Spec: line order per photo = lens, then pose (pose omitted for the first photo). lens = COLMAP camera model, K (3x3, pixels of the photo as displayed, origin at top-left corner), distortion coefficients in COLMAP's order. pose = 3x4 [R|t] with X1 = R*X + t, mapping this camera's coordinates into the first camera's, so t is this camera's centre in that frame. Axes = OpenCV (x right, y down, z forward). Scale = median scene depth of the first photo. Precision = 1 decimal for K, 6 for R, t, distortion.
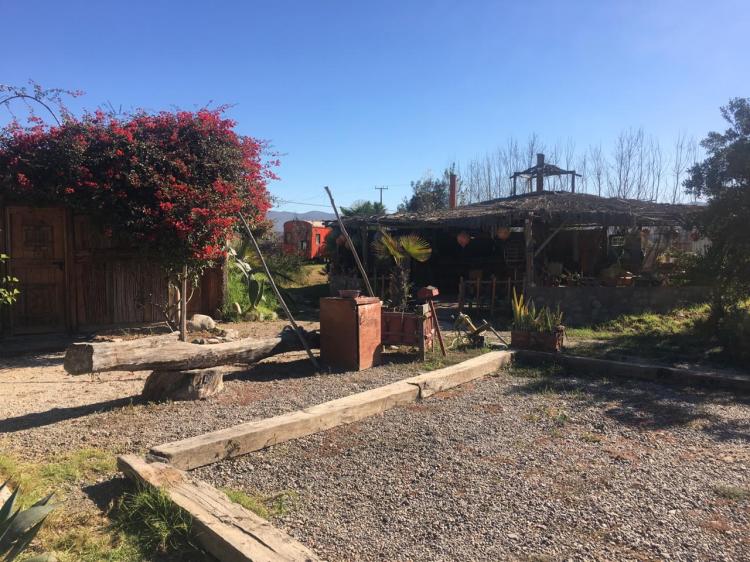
lens RADIAL K [[603.9, 0, 375.0], [0, 603.9, 281.0], [0, 0, 1]] dist [0.008684, 0.000690]
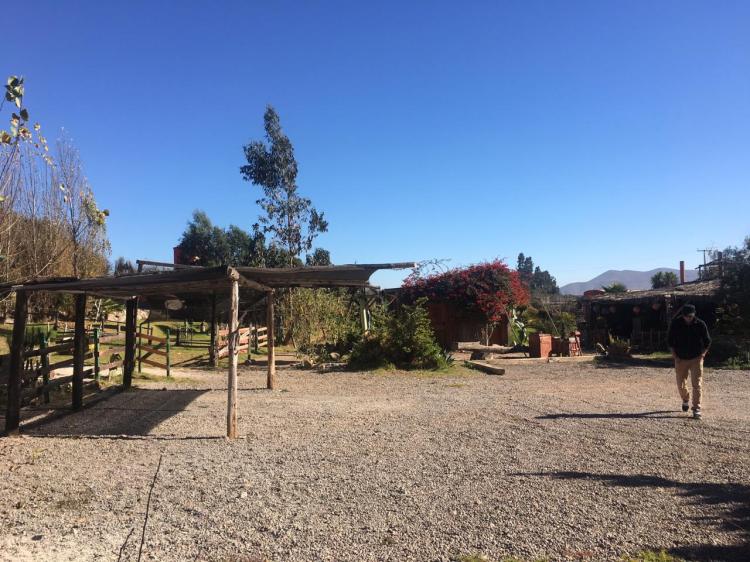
lens RADIAL K [[603.9, 0, 375.0], [0, 603.9, 281.0], [0, 0, 1]] dist [0.008684, 0.000690]
pose [[0.857233, -0.042082, -0.513207, 0.645644], [-0.012182, 0.994719, -0.101914, 0.065340], [0.514785, 0.093616, 0.852192, -1.557757]]
